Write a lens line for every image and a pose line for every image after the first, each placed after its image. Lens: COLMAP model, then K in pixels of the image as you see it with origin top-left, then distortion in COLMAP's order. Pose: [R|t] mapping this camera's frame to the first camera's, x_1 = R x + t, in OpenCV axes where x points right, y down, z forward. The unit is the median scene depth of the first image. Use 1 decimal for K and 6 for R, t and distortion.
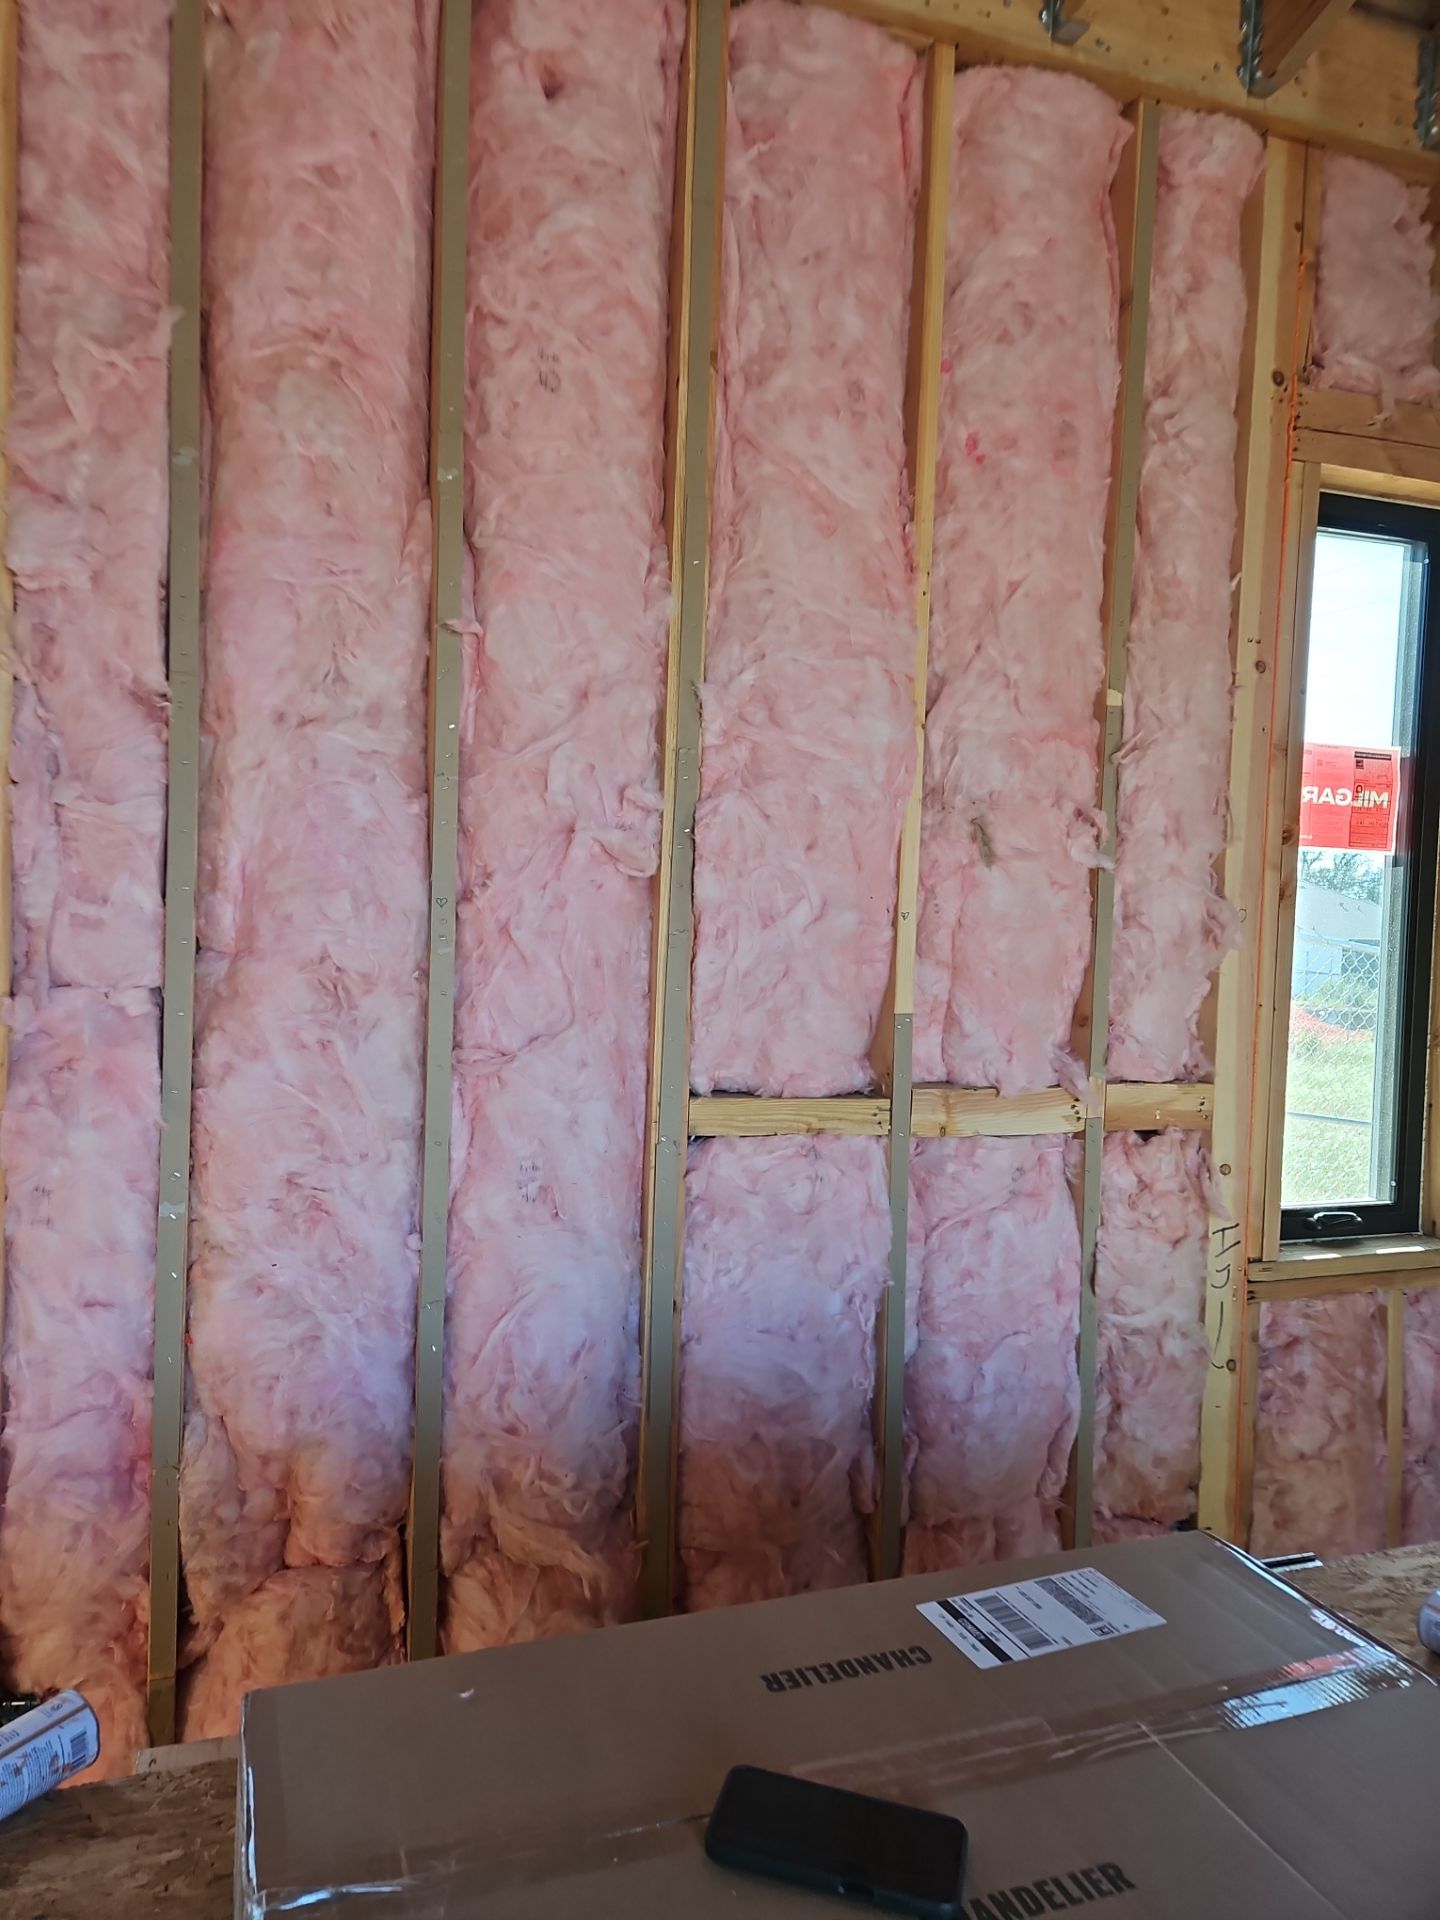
lens RADIAL K [[1301.8, 0, 720.0], [0, 1301.8, 960.0], [0, 0, 1]] dist [0.061000, -0.053966]
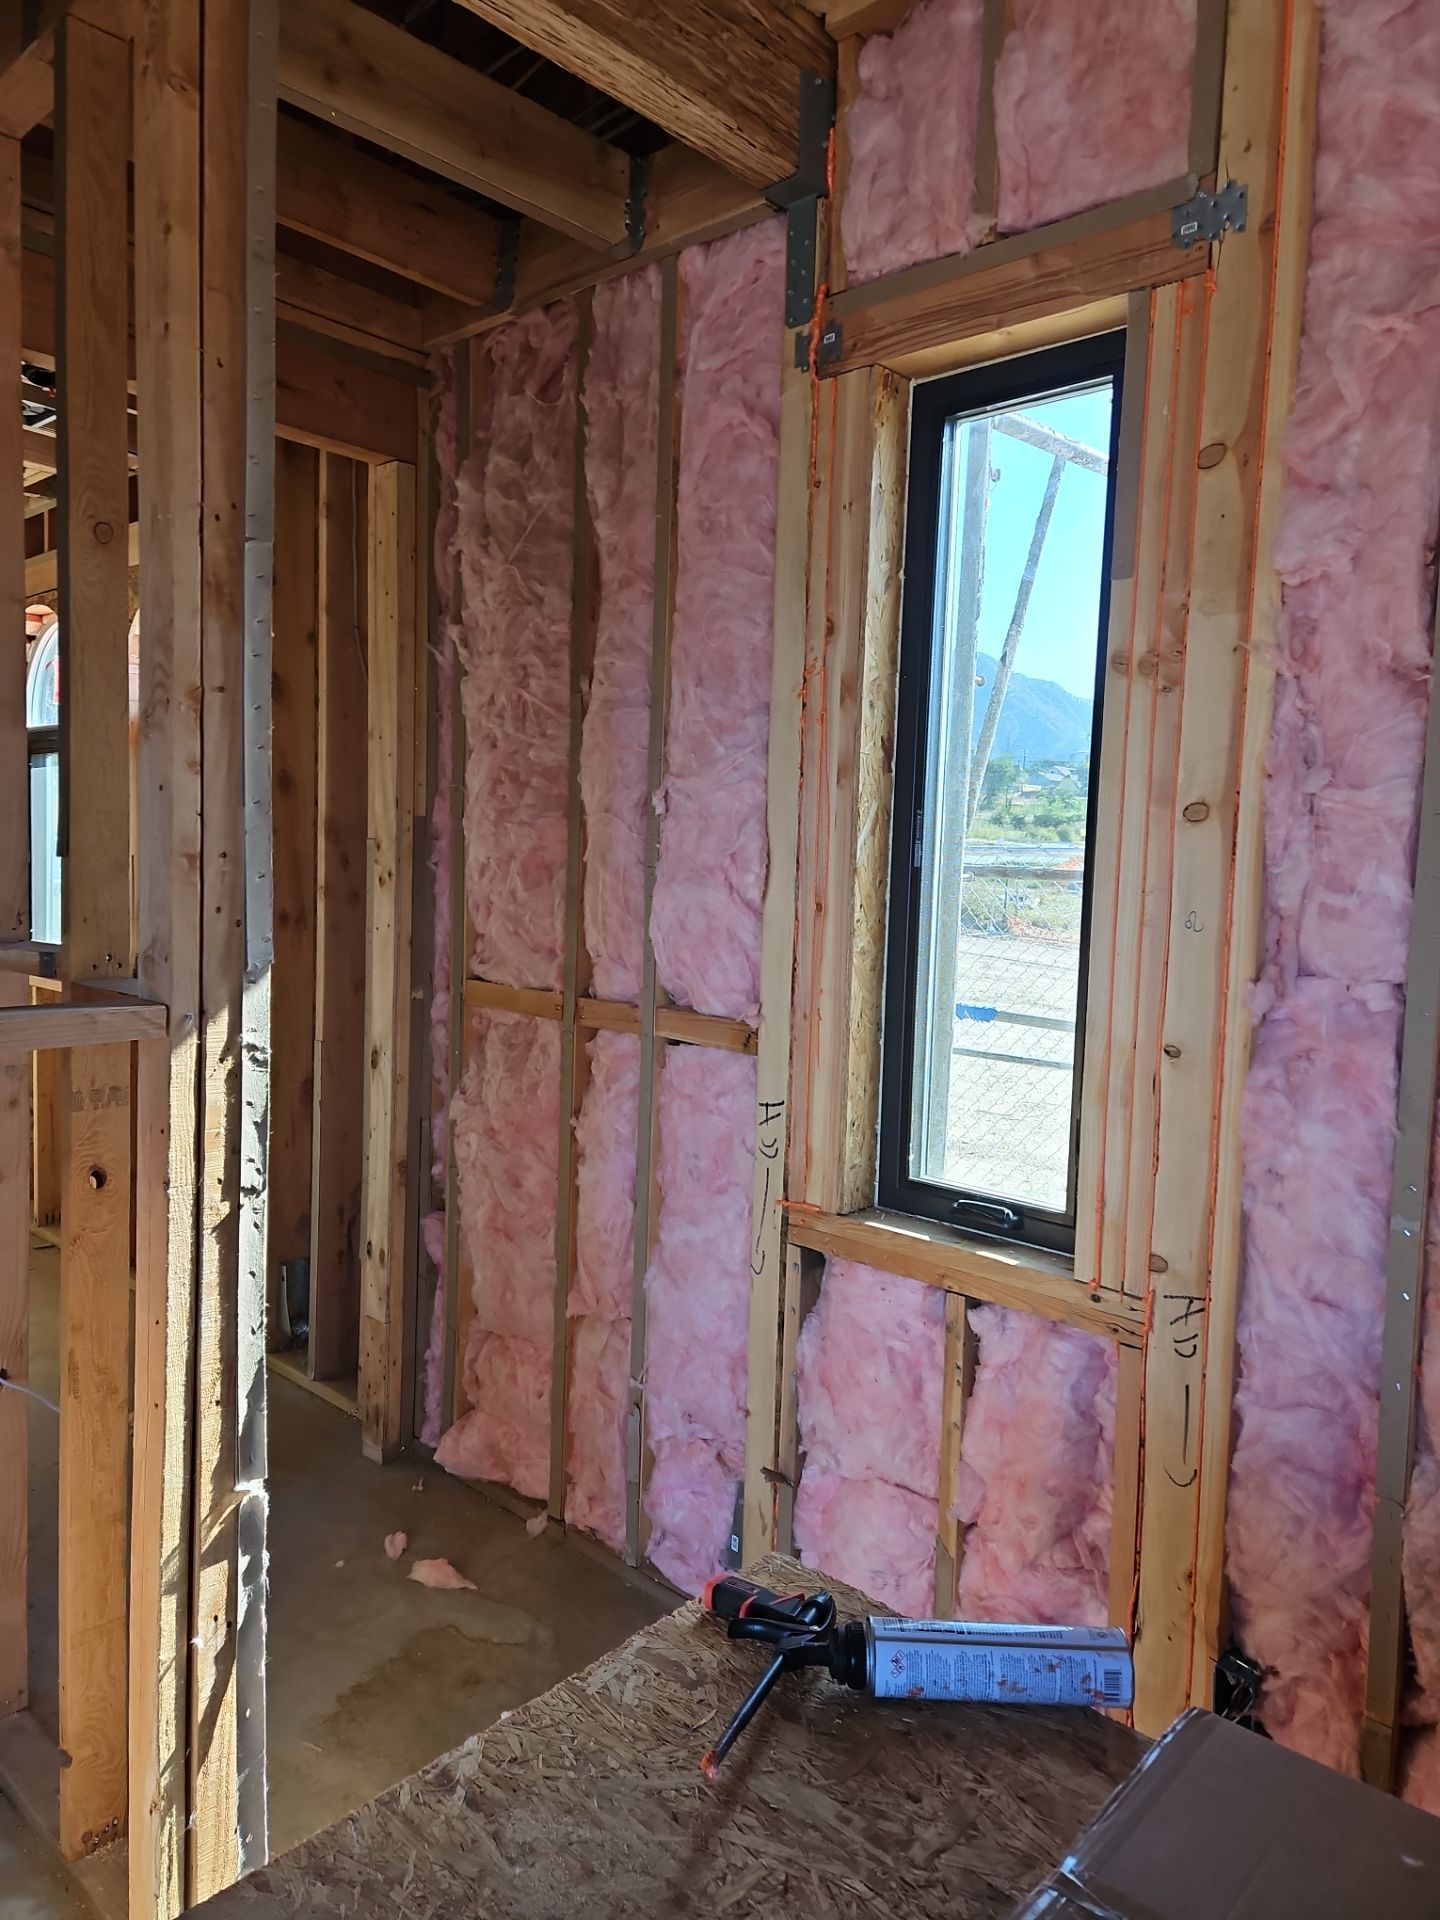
lens RADIAL K [[1329.3, 0, 719.9], [0, 1329.3, 945.1], [0, 0, 1]] dist [0.055311, -0.058046]
pose [[0.430220, 0.038679, -0.901895, 0.226216], [-0.050079, 0.998566, 0.018936, -0.000122], [0.901334, 0.037020, 0.431540, 0.157185]]
